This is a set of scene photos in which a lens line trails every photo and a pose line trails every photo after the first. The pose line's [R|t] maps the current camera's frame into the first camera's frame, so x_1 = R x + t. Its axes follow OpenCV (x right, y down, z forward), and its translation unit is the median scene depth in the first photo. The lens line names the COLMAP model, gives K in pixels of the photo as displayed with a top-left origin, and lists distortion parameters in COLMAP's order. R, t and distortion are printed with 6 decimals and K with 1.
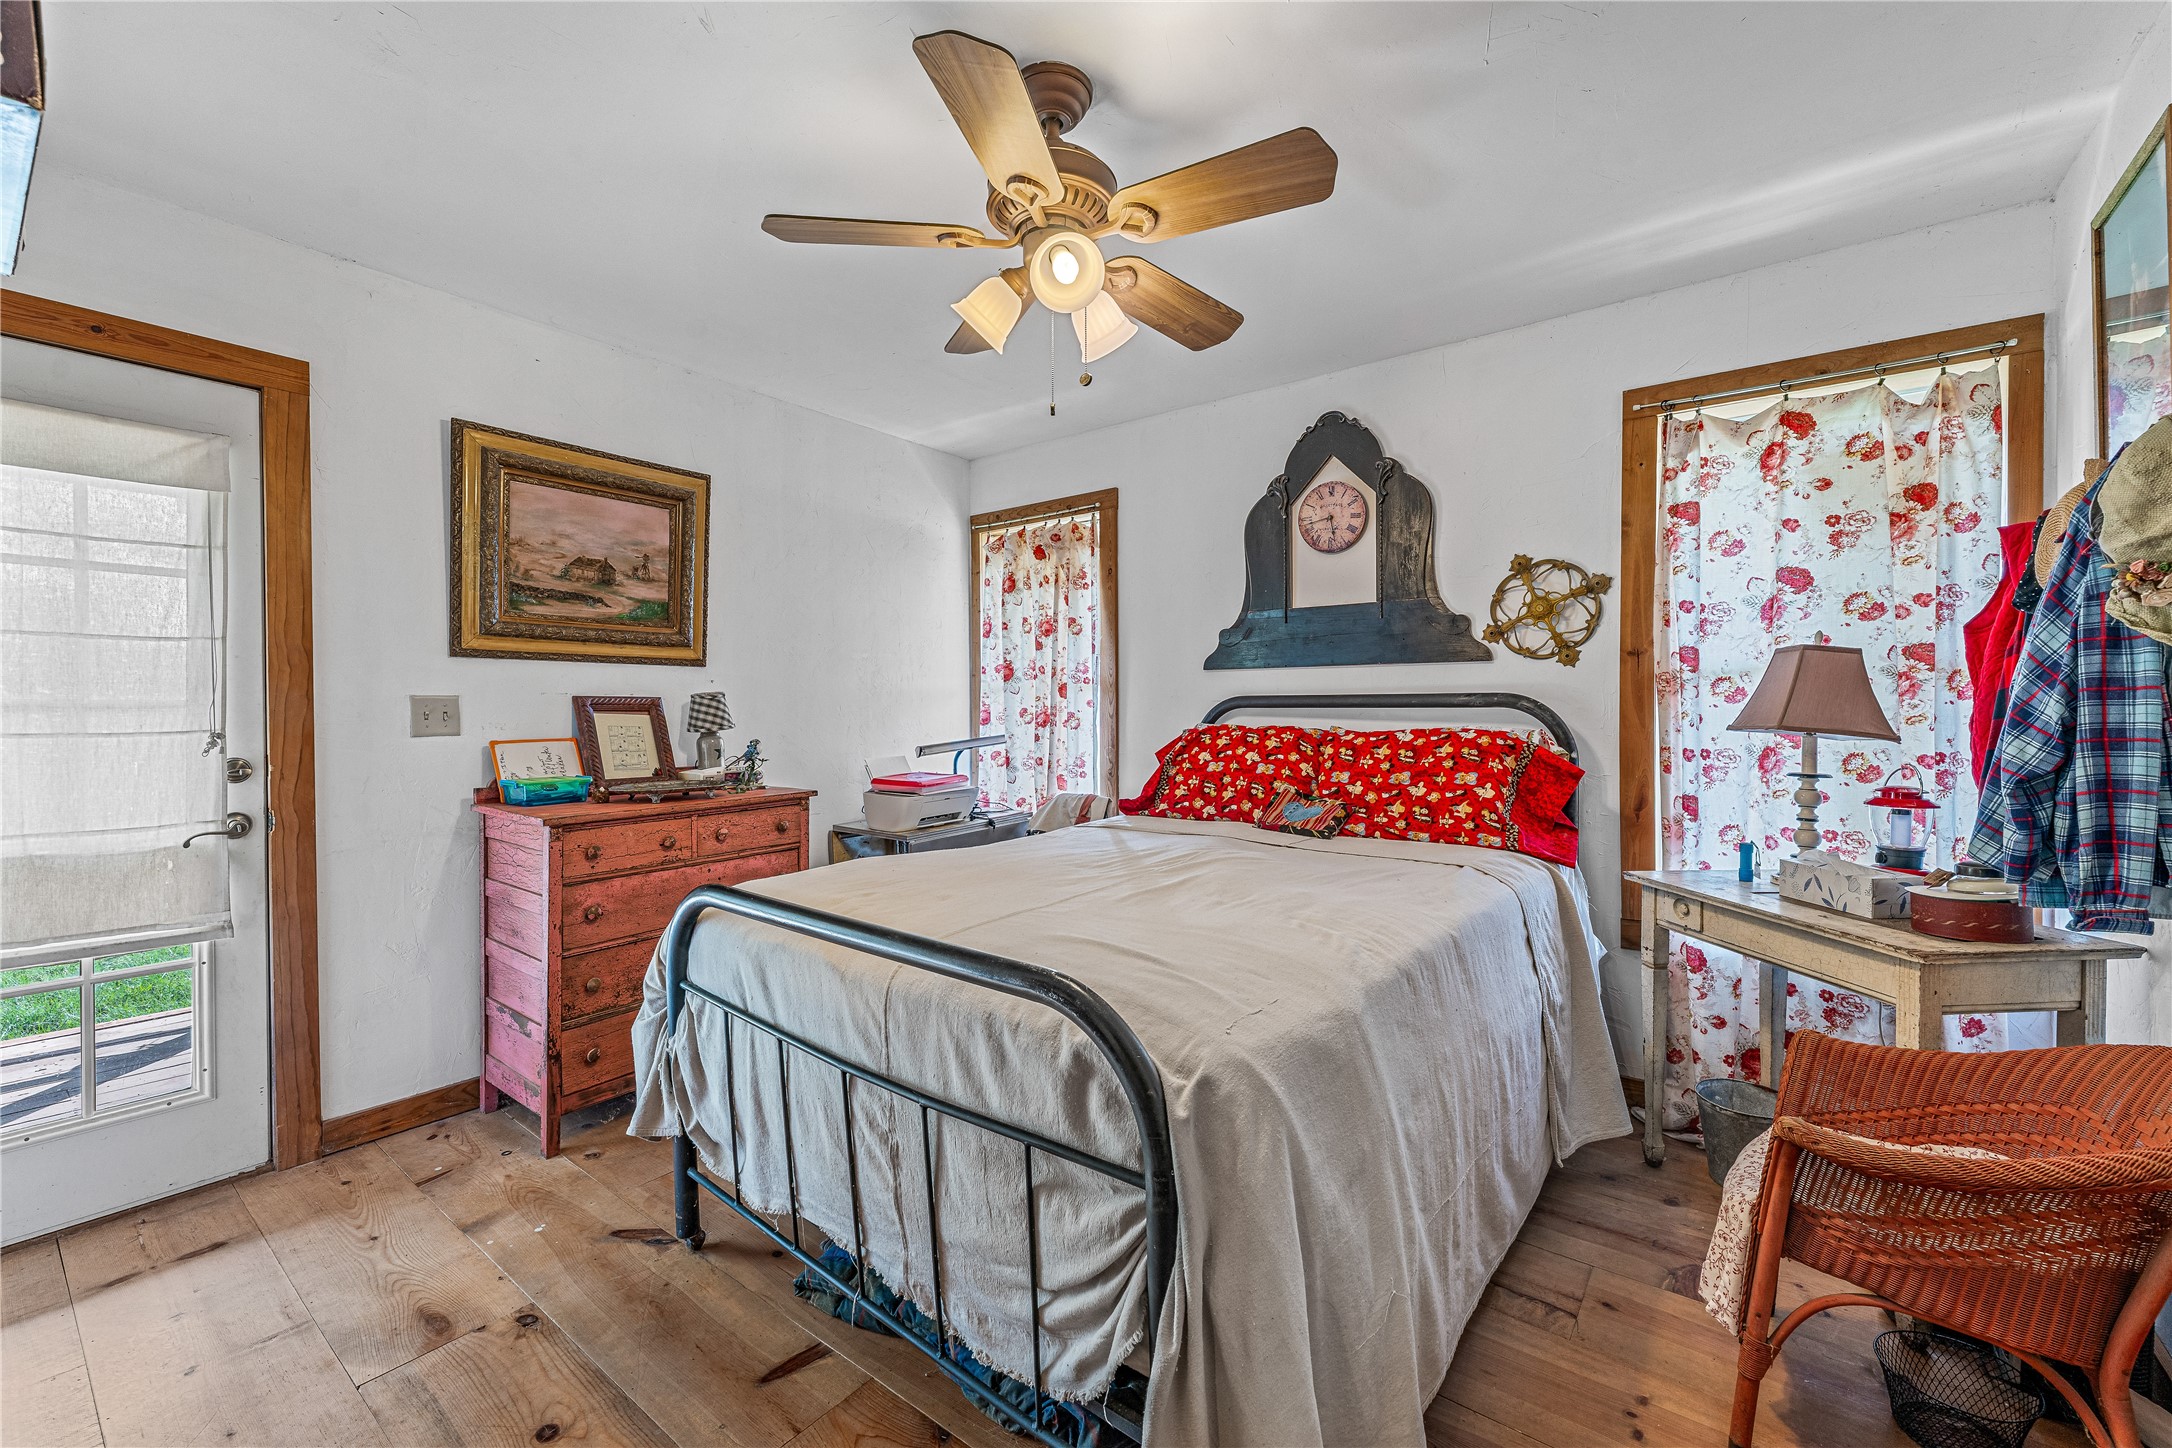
lens RADIAL K [[871.6, 0, 1091.2], [0, 871.6, 715.4], [0, 0, 1]] dist [0.000262, 0.000007]
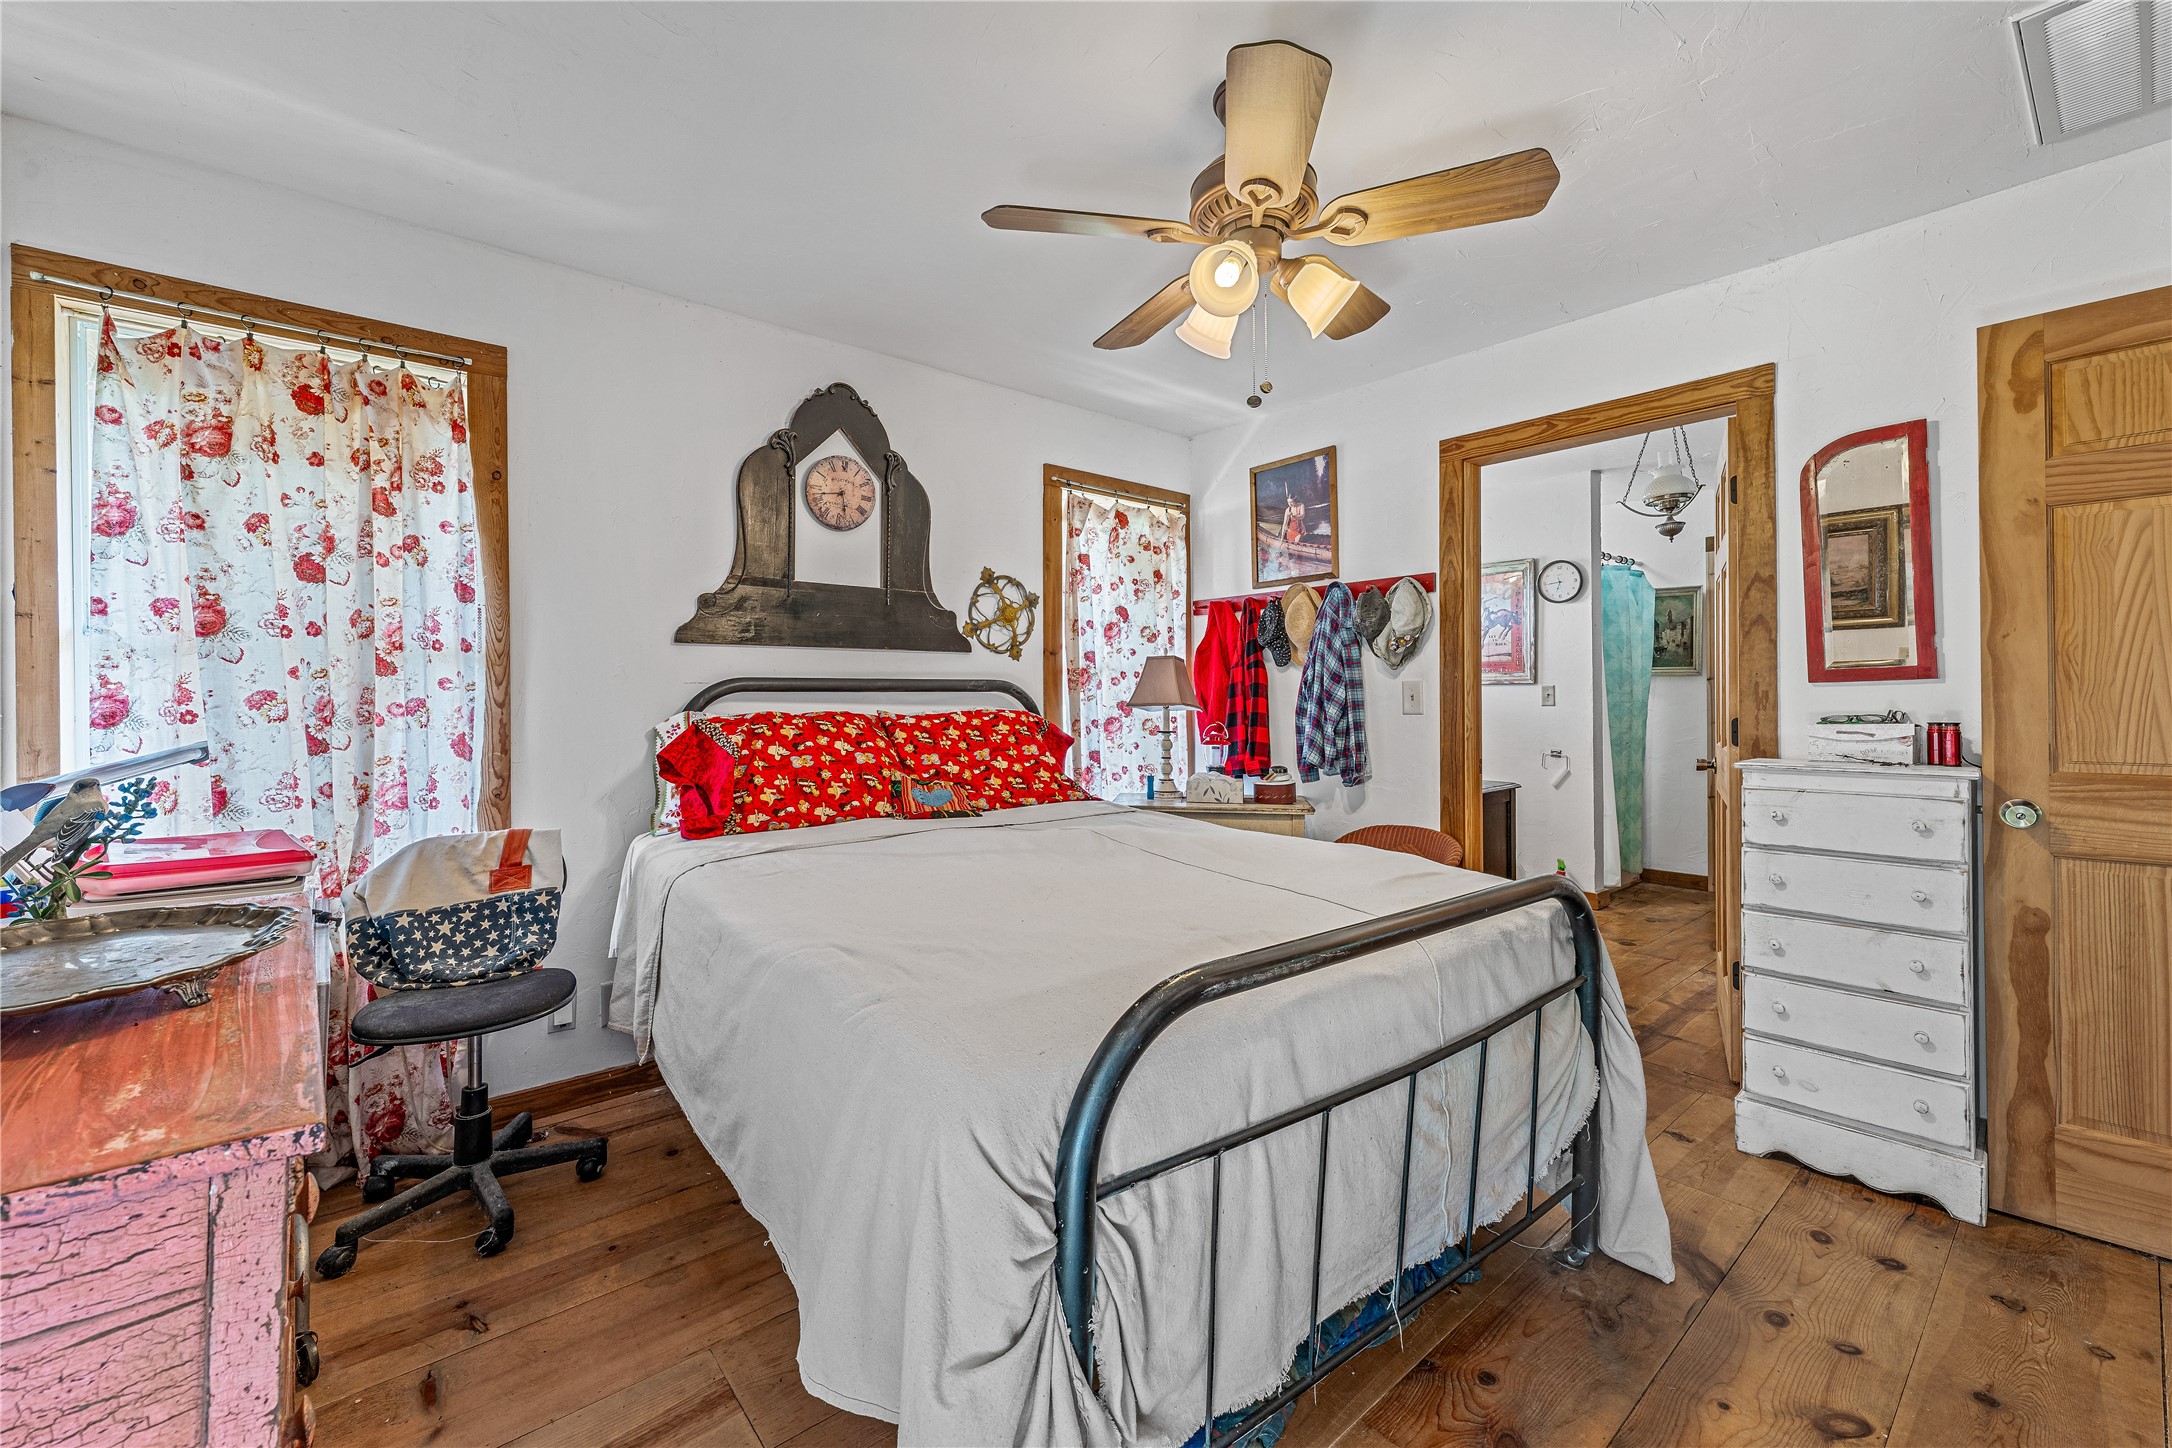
lens RADIAL K [[871.6, 0, 1087.2], [0, 871.6, 691.7], [0, 0, 1]] dist [0.000262, 0.000007]
pose [[0.221931, 0.002777, 0.975058, -0.638785], [0.007034, 0.999965, -0.004449, -0.002940], [-0.975037, 0.007846, 0.221904, 0.561650]]
